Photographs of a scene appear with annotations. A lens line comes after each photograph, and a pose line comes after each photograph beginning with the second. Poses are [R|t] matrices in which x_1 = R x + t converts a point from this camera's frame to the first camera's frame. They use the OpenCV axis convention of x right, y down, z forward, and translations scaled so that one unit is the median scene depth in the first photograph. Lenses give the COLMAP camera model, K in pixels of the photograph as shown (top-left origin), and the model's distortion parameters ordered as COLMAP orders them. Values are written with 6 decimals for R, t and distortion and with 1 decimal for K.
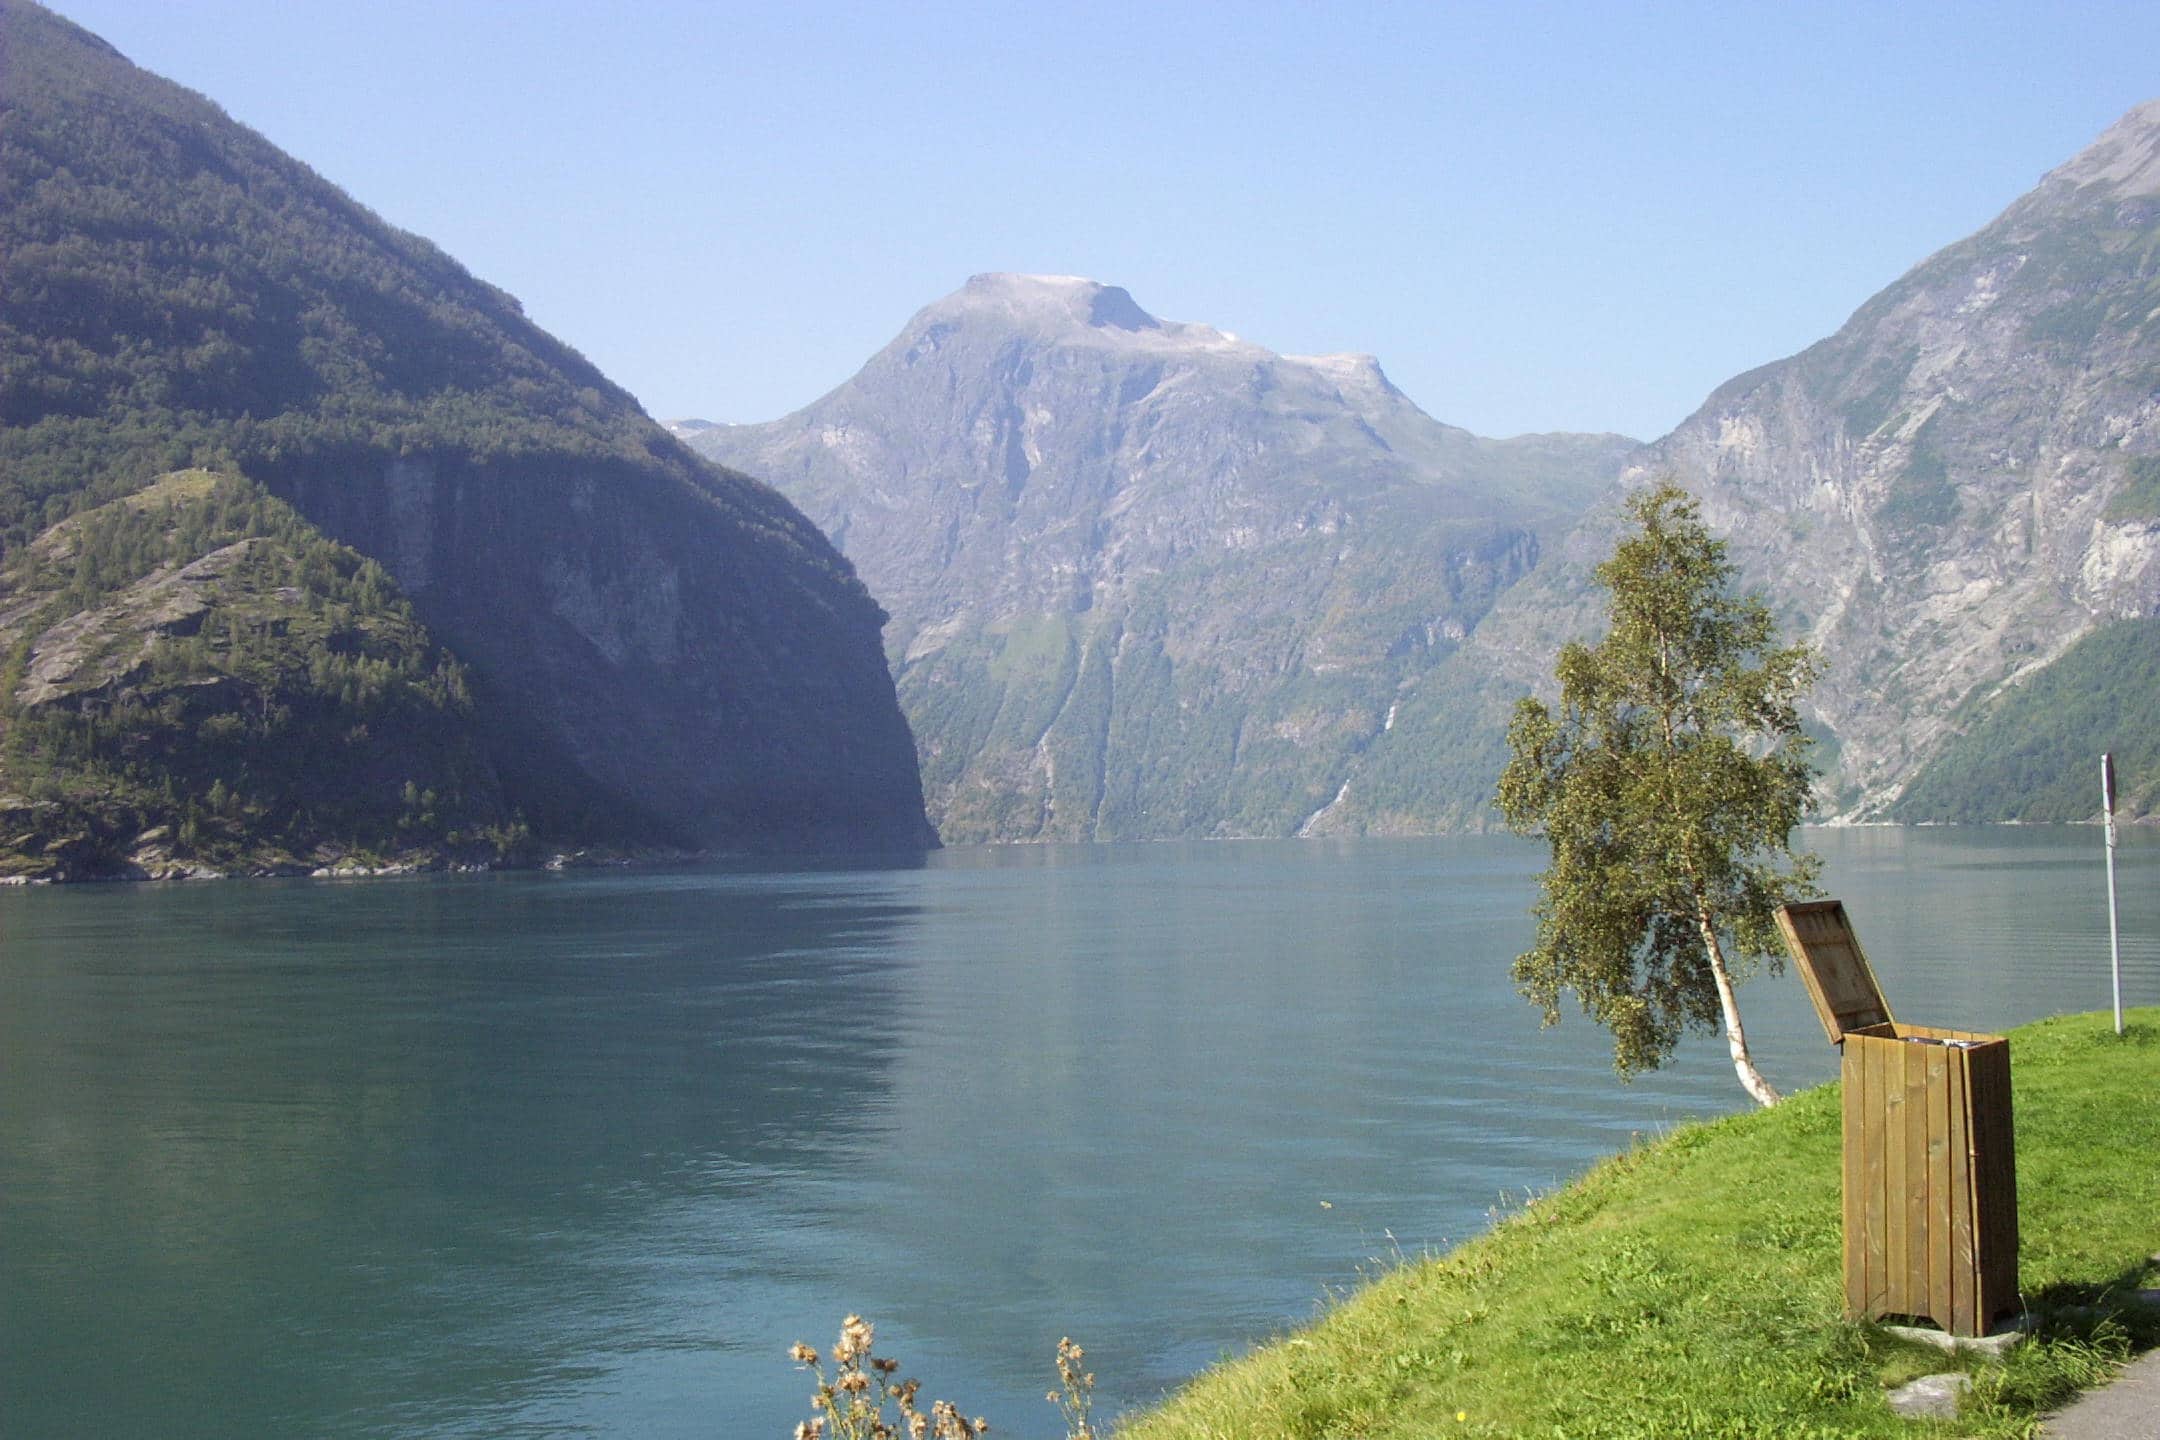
lens RADIAL K [[2304.7, 0, 1082.5], [0, 2304.7, 767.4], [0, 0, 1]] dist [-0.174322, 0.126401]
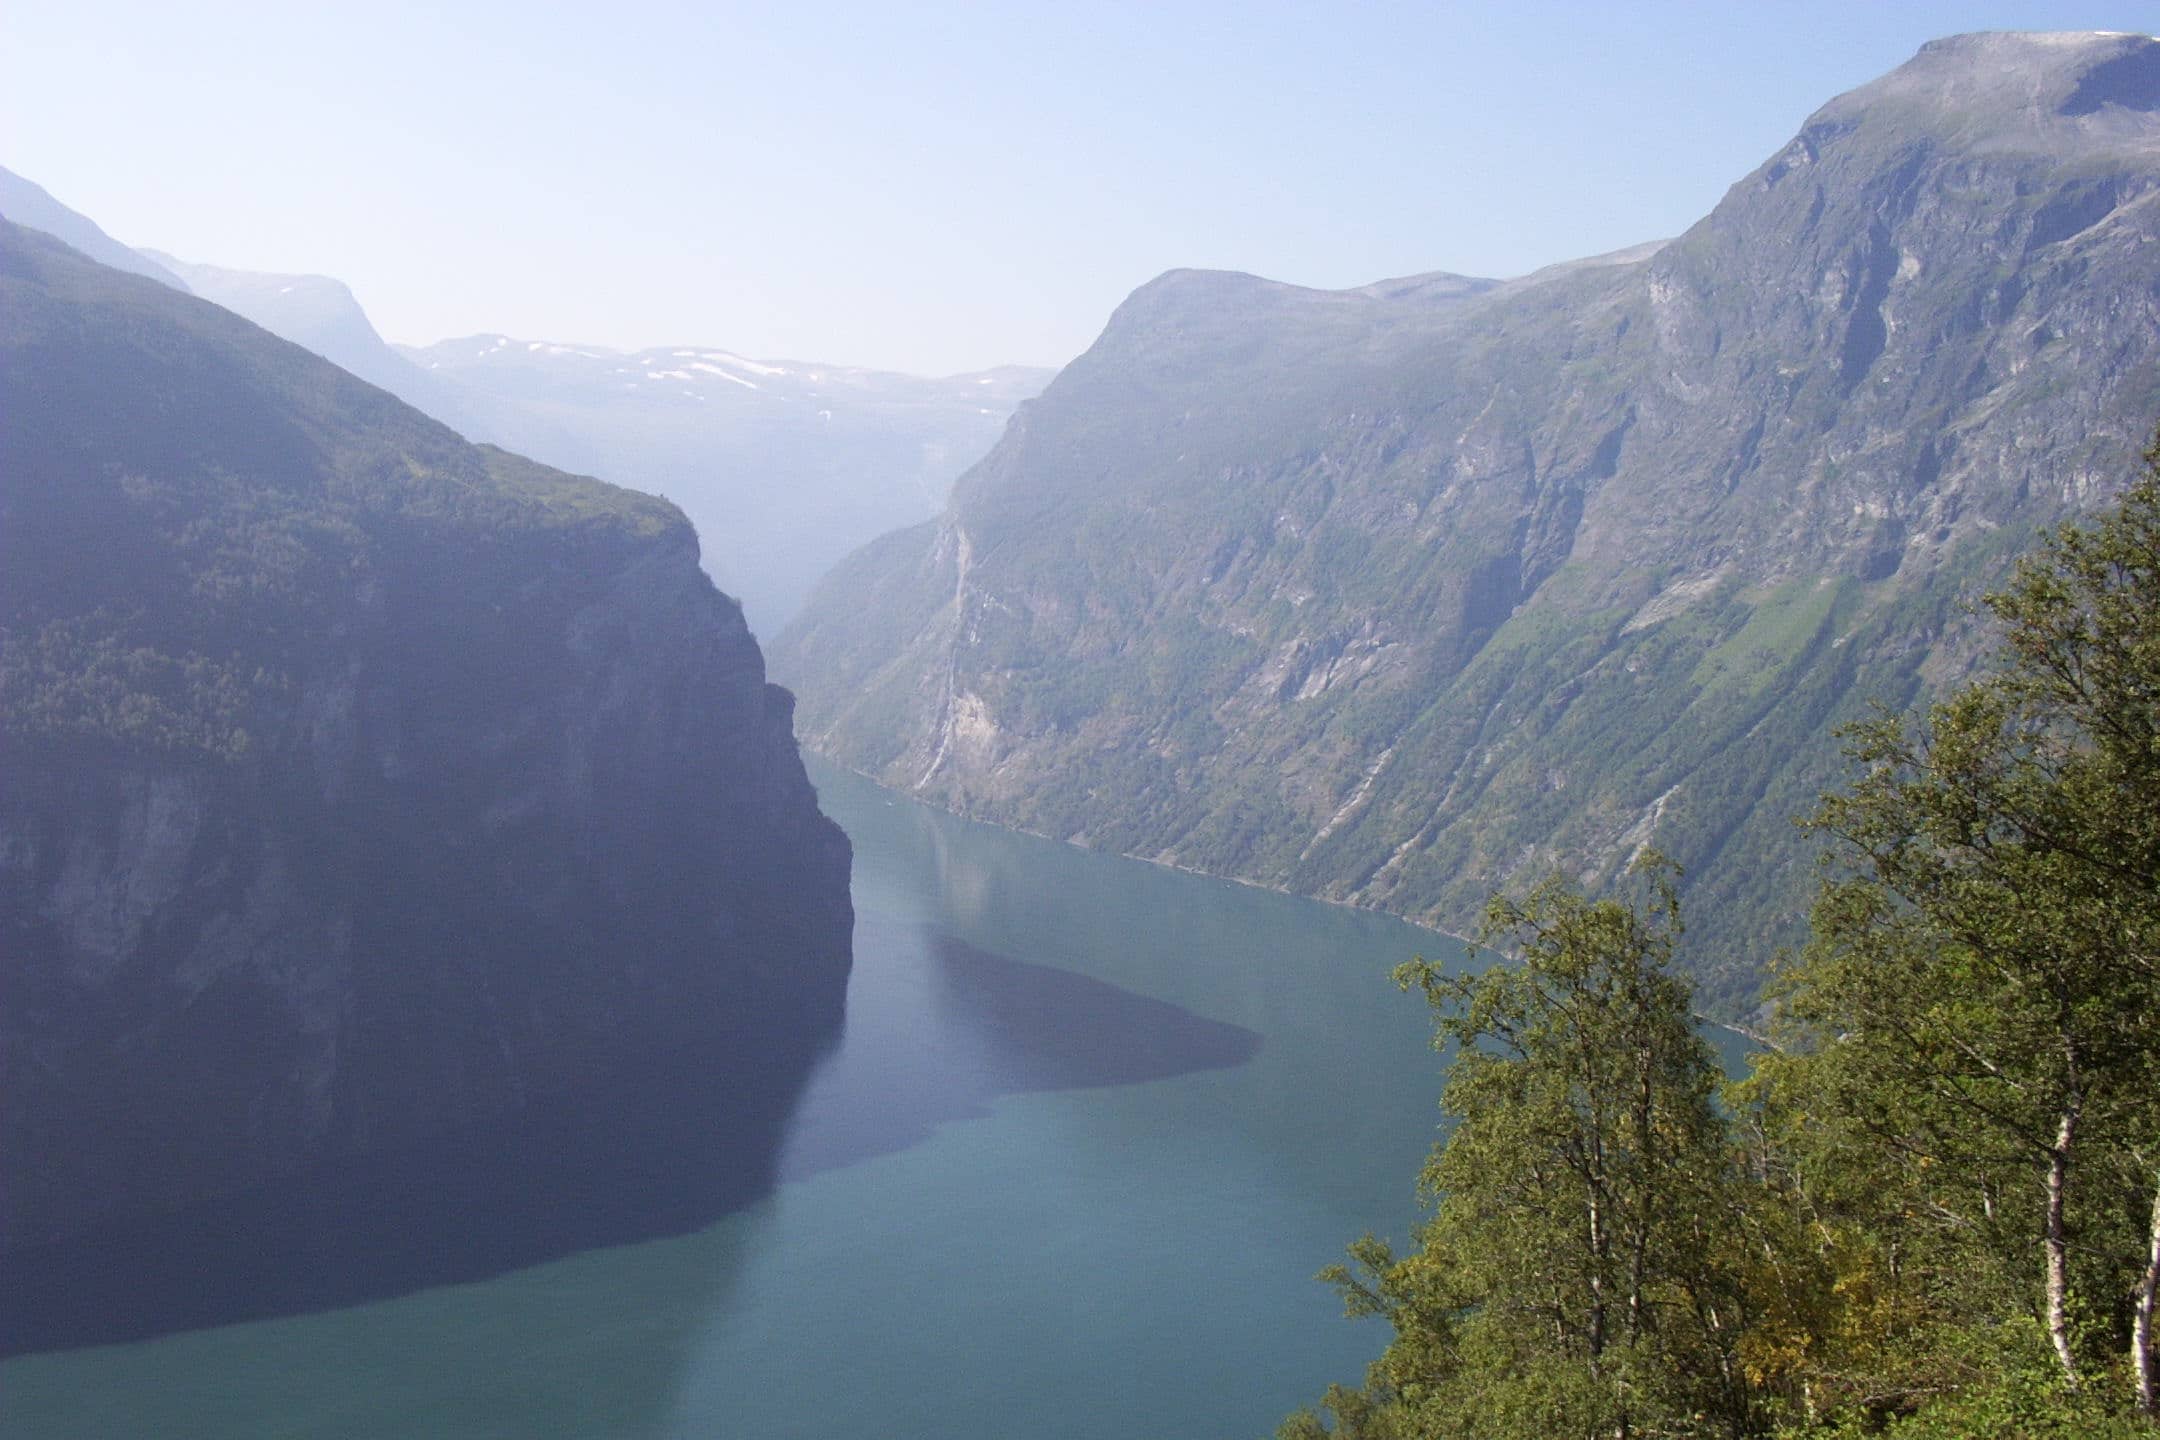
lens RADIAL K [[2304.7, 0, 1082.5], [0, 2304.7, 767.4], [0, 0, 1]] dist [-0.174322, 0.126401]
pose [[0.732590, 0.127767, -0.668571, 0.347068], [-0.039903, 0.988597, 0.145202, -0.127307], [0.679499, -0.079696, 0.729335, 0.479701]]
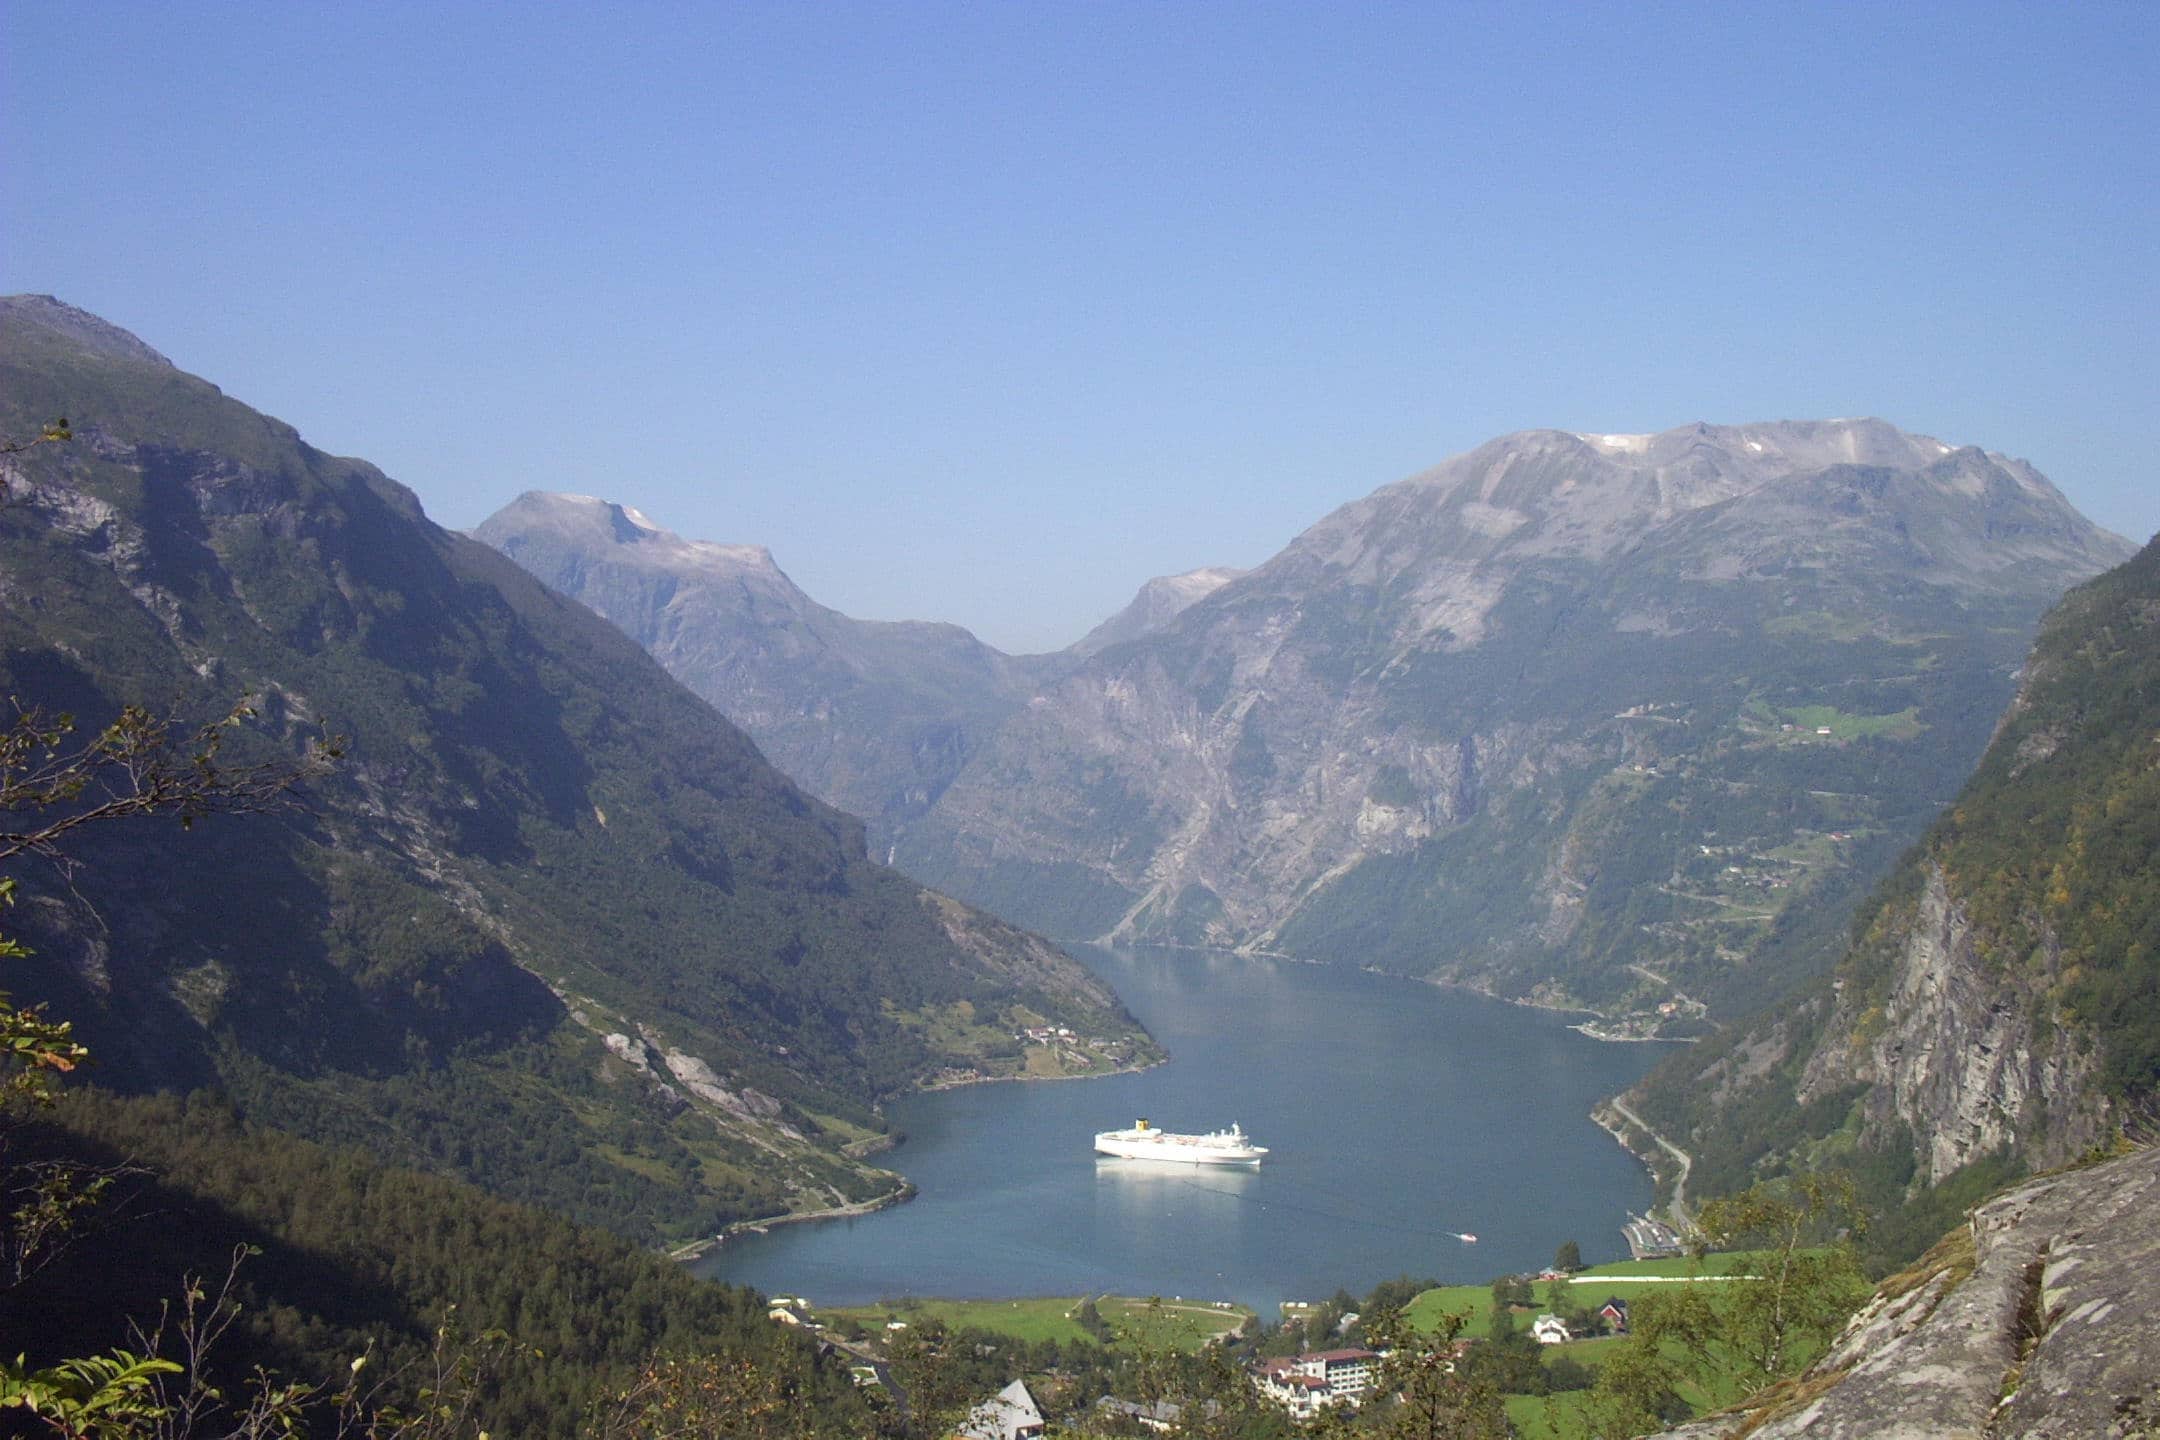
lens RADIAL K [[2304.7, 0, 1082.5], [0, 2304.7, 767.4], [0, 0, 1]] dist [-0.174322, 0.126401]
pose [[0.914768, 0.026117, 0.403134, -0.414221], [-0.026479, 0.999638, -0.004676, -0.083454], [-0.403110, -0.006397, 0.915129, -0.532003]]
